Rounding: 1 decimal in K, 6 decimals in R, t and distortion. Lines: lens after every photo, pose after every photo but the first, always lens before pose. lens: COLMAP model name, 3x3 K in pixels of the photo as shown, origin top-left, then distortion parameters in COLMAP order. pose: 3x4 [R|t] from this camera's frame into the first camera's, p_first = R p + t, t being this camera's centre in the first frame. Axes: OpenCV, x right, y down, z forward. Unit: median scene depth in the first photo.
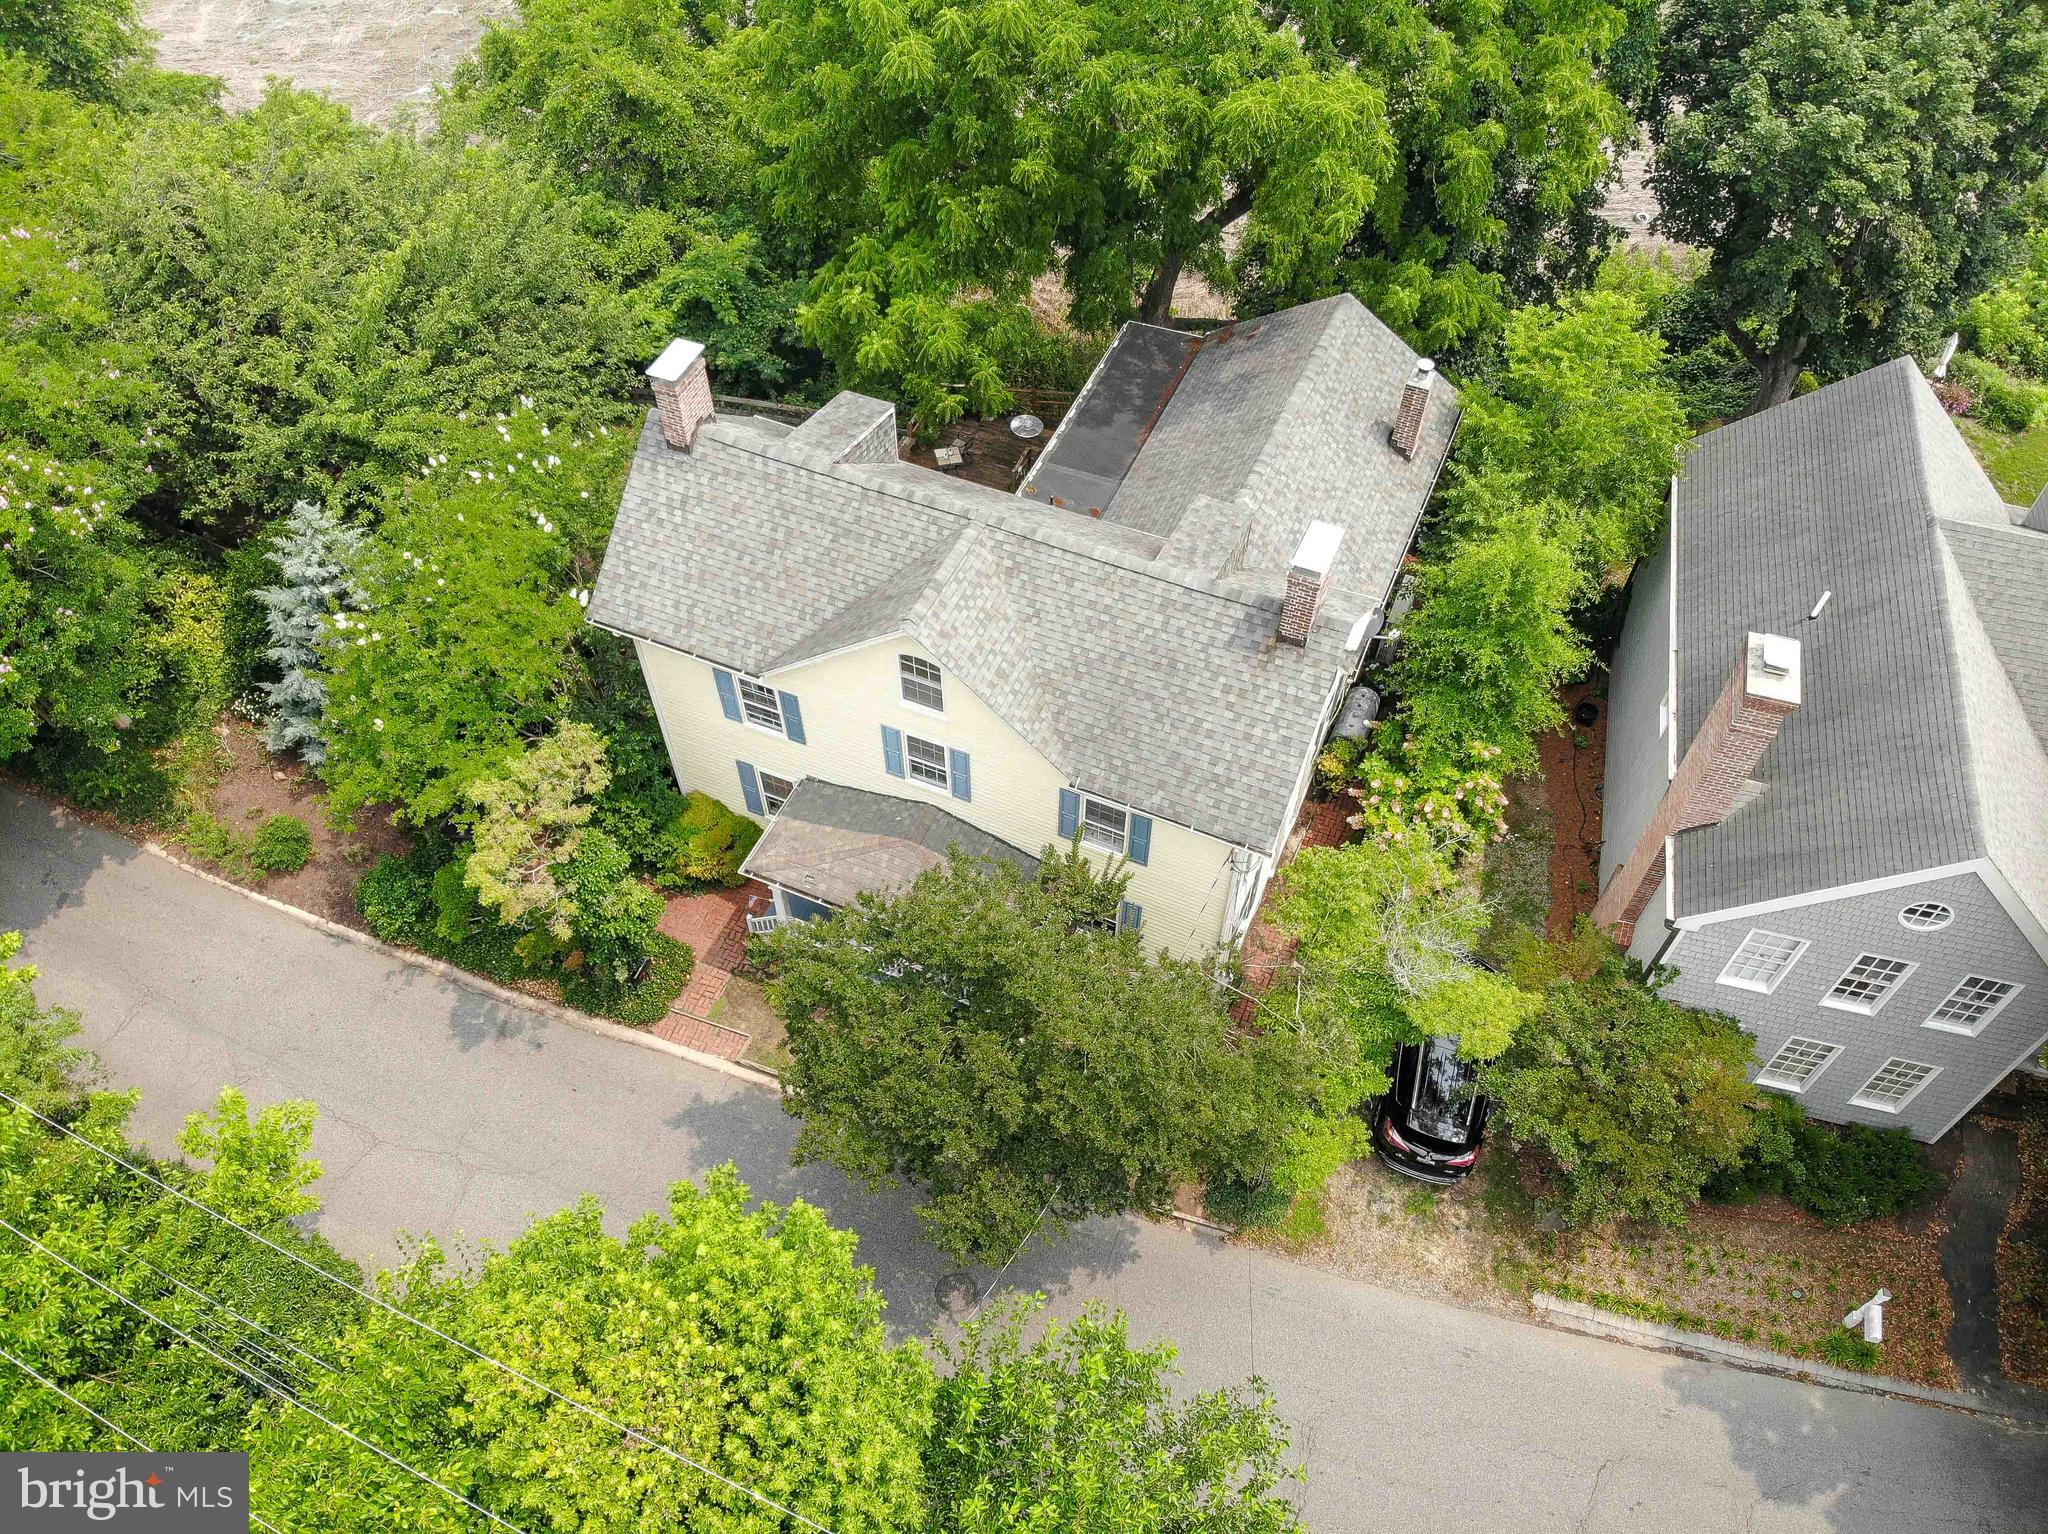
lens RADIAL K [[1497.6, 0, 1015.0], [0, 1497.6, 778.4], [0, 0, 1]] dist [0.016556, -0.117635]
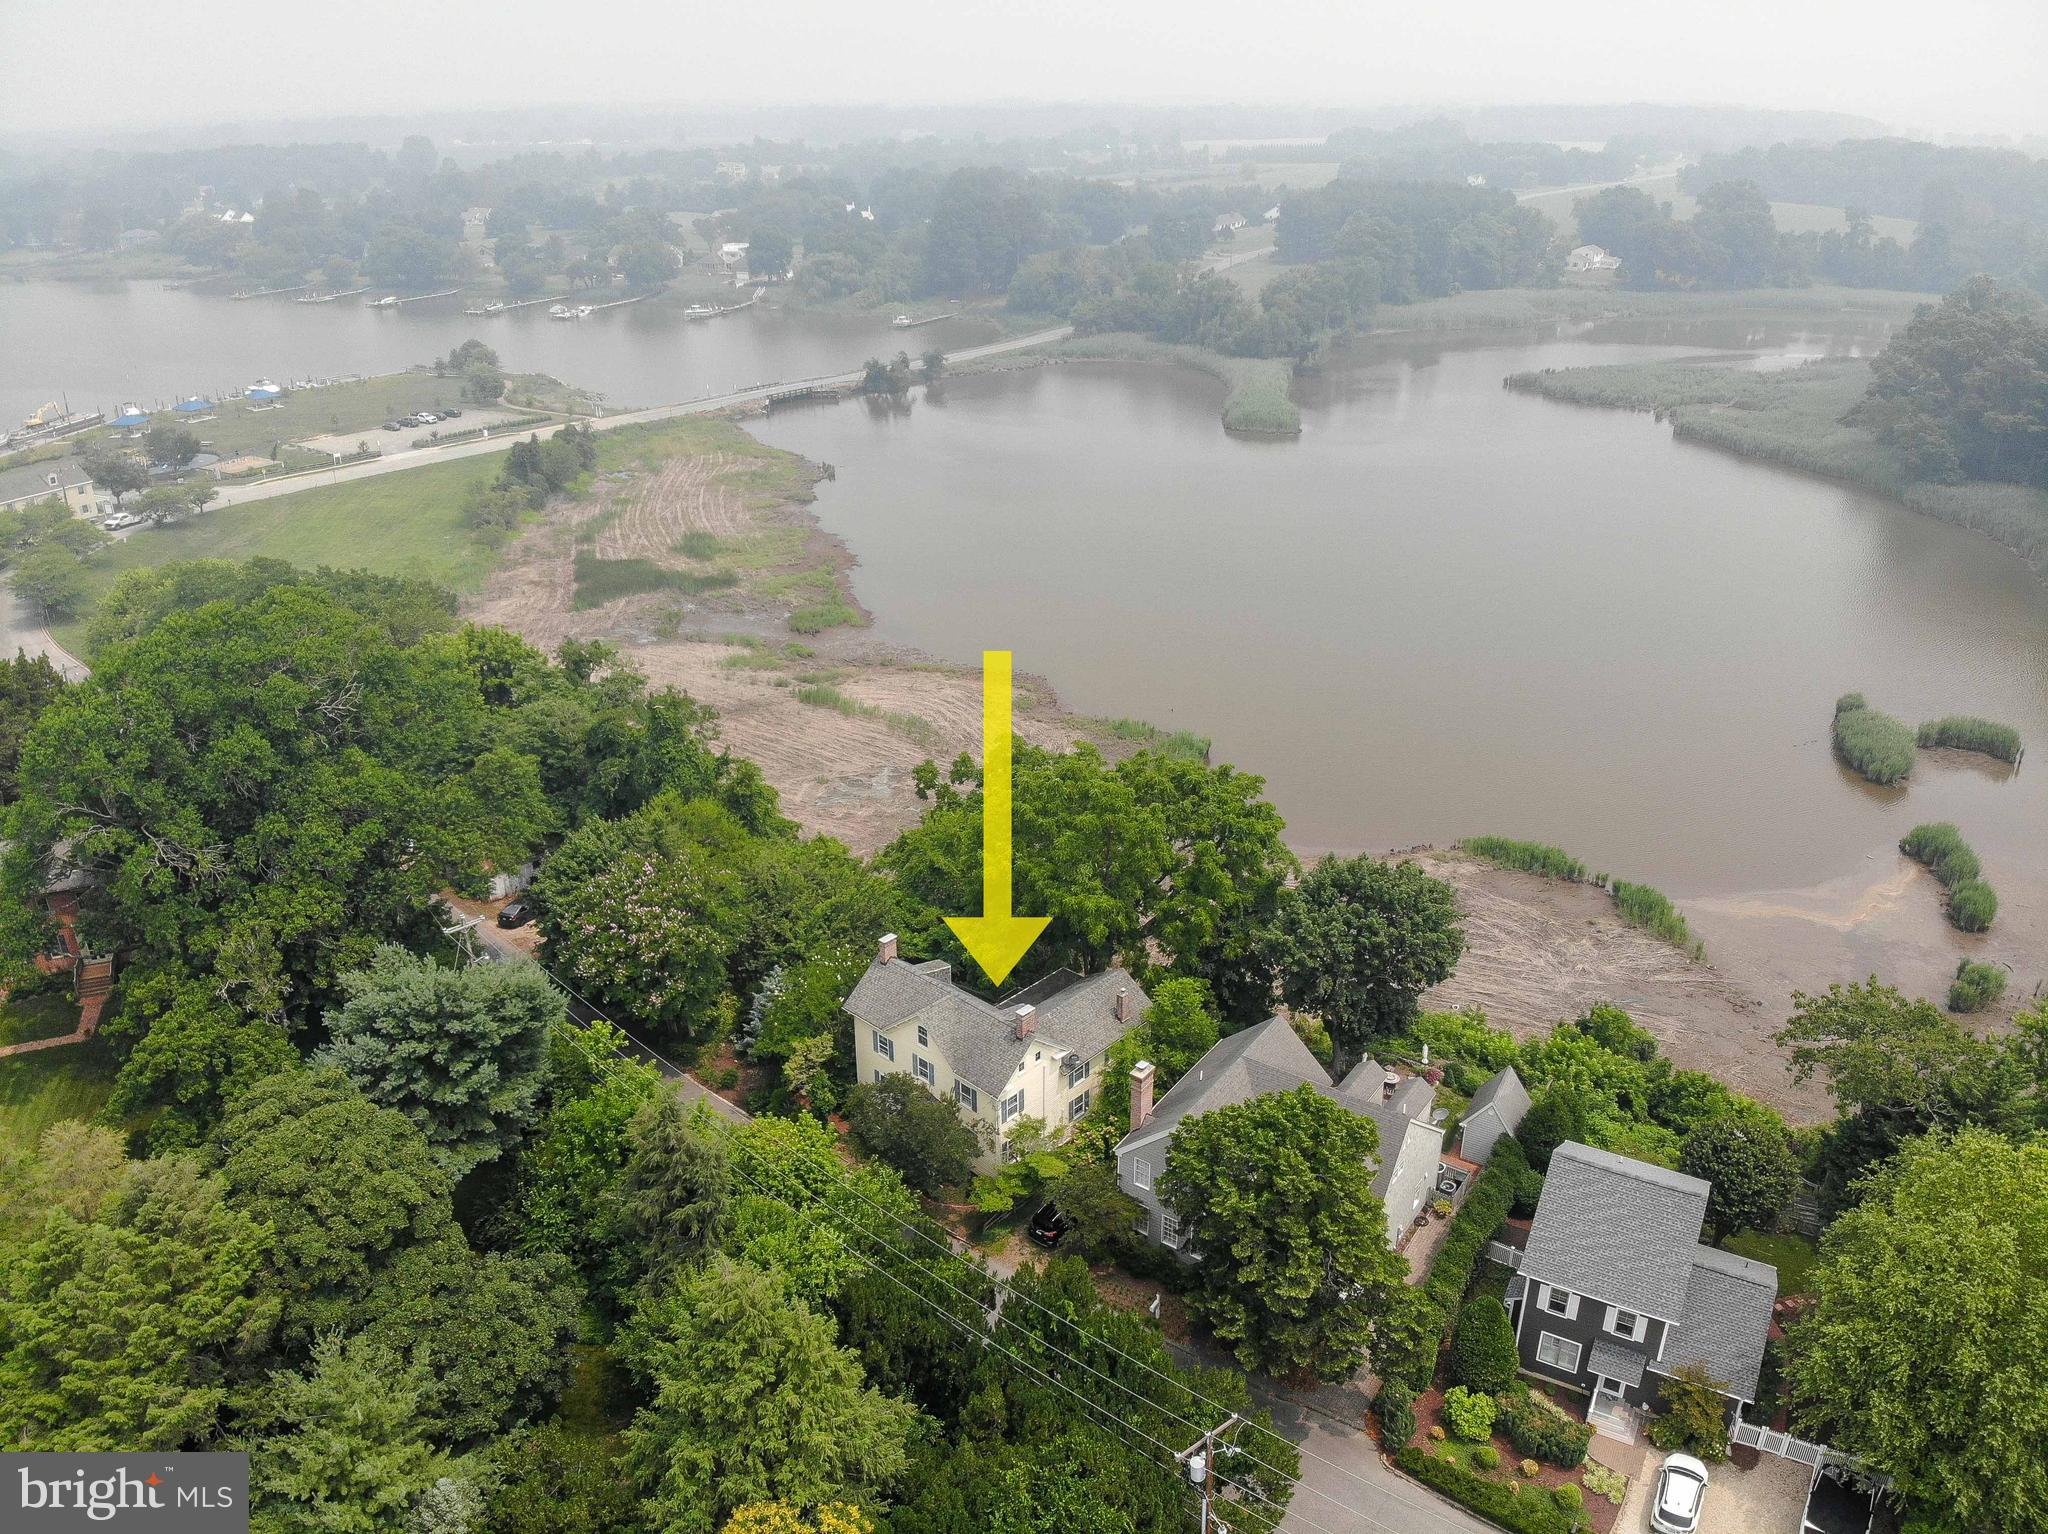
lens RADIAL K [[1497.6, 0, 1031.7], [0, 1497.6, 765.3], [0, 0, 1]] dist [0.016556, -0.117635]
pose [[0.939745, 0.137292, -0.313096, 1.012588], [-0.272175, 0.854642, -0.442163, 0.742034], [0.206880, 0.500738, 0.840513, -1.857214]]
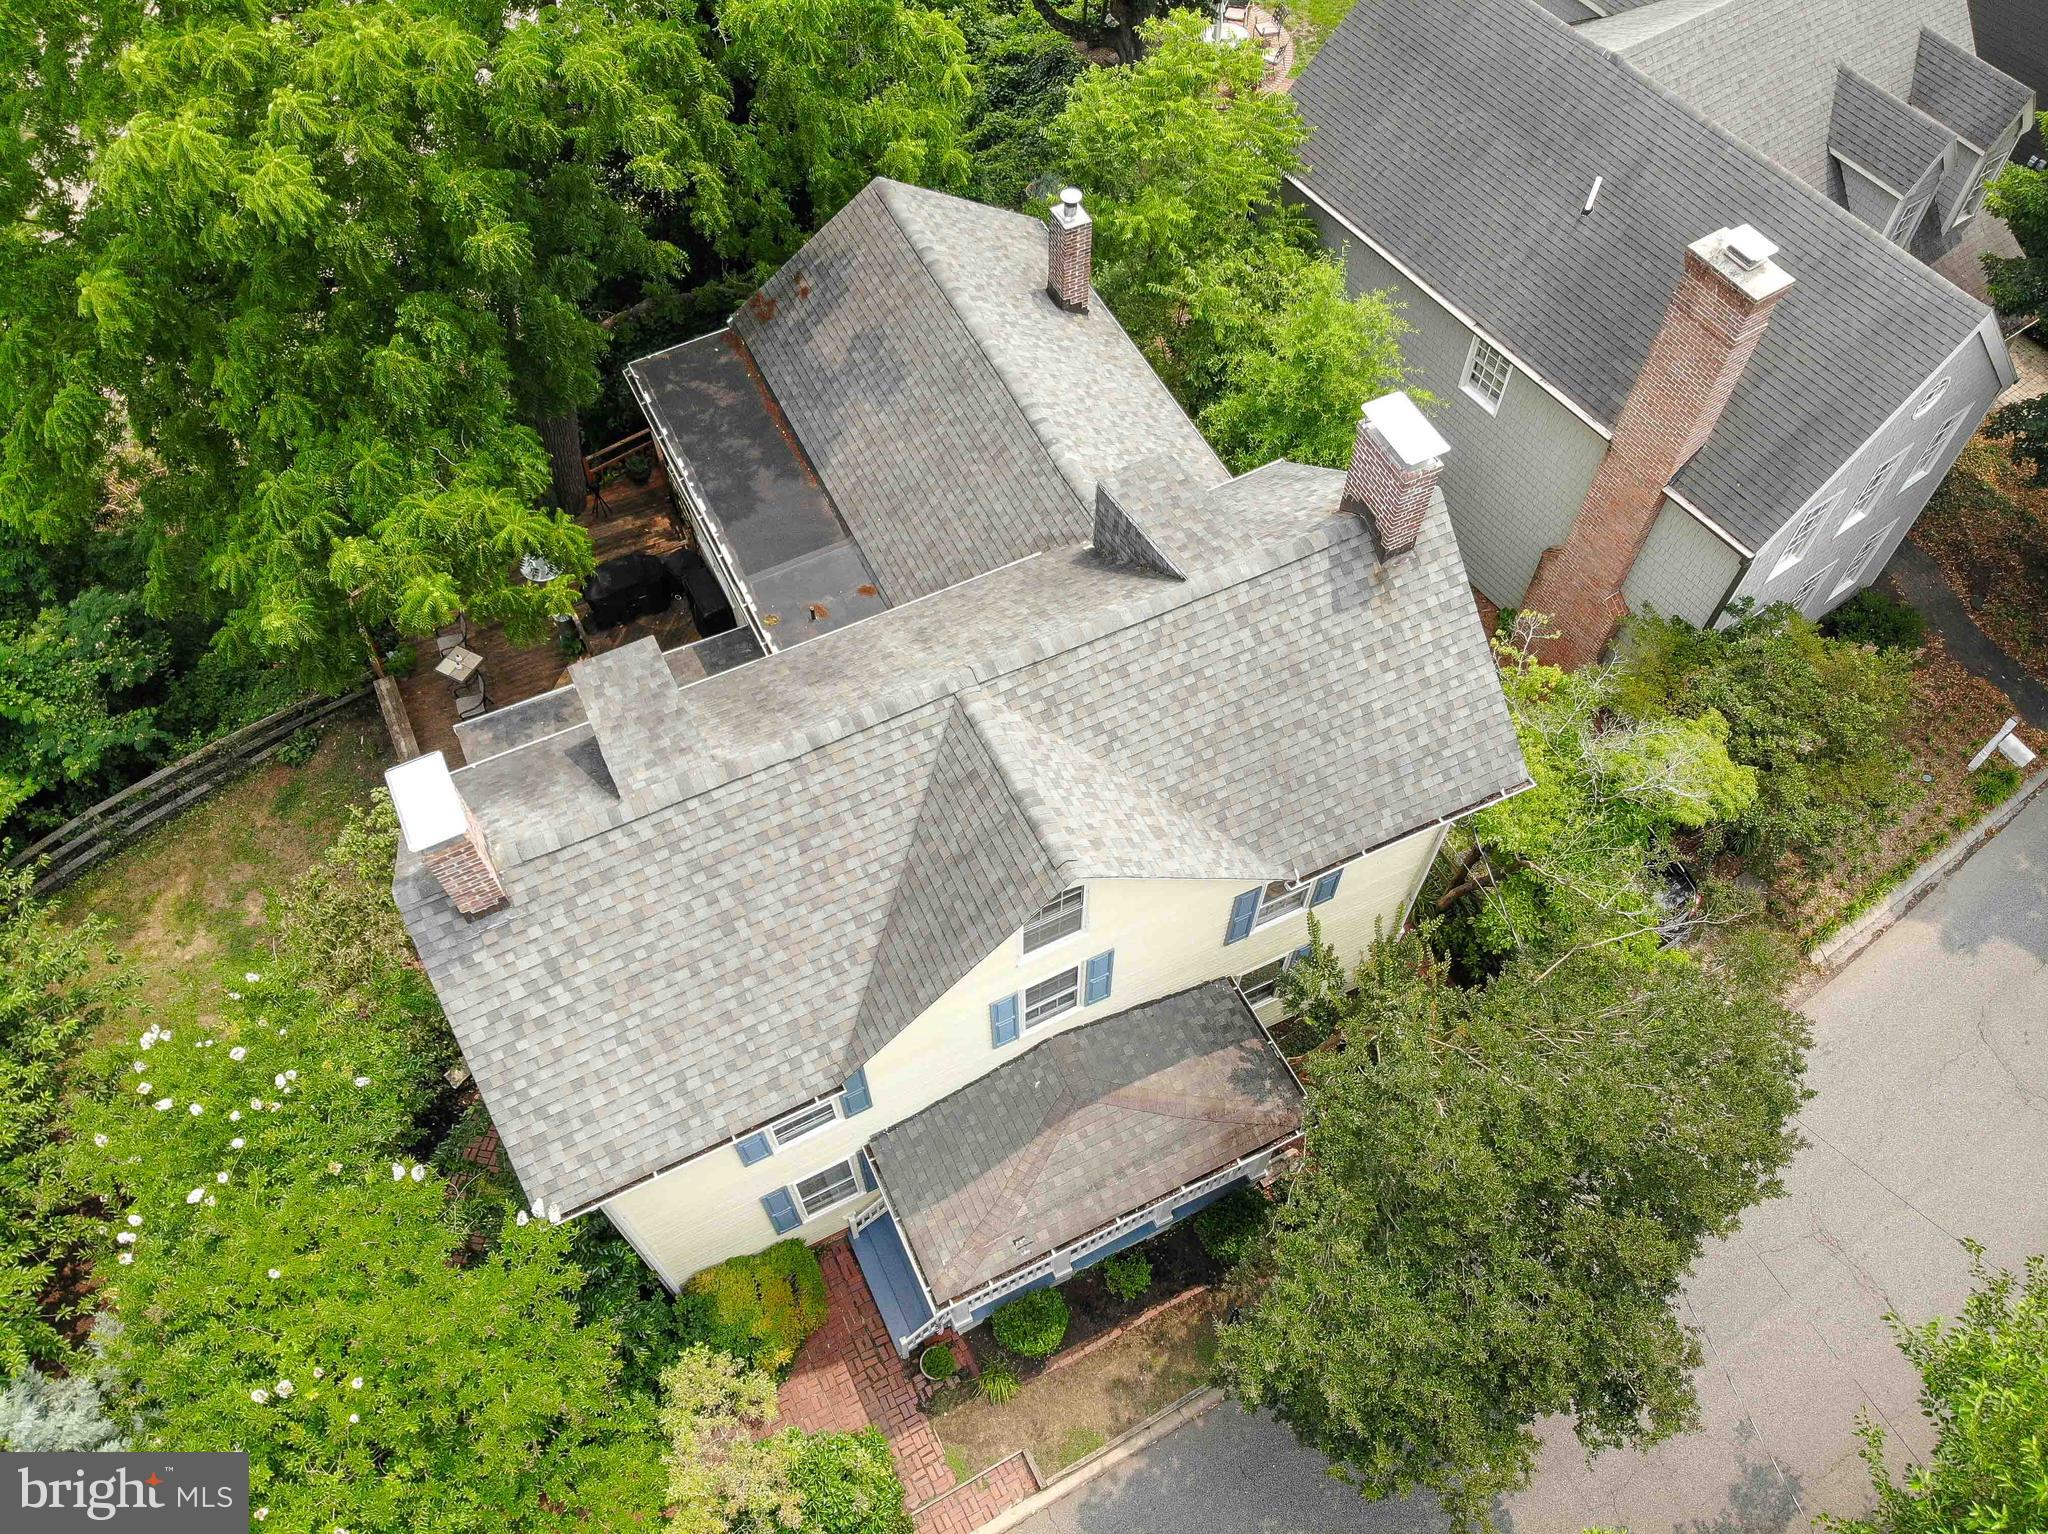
lens RADIAL K [[1497.6, 0, 1028.7], [0, 1497.6, 792.3], [0, 0, 1]] dist [0.016556, -0.117635]
pose [[0.650453, -0.647063, 0.397770, -0.269954], [0.608788, 0.757295, 0.236391, -0.246617], [-0.454189, 0.088397, 0.886509, 0.349933]]
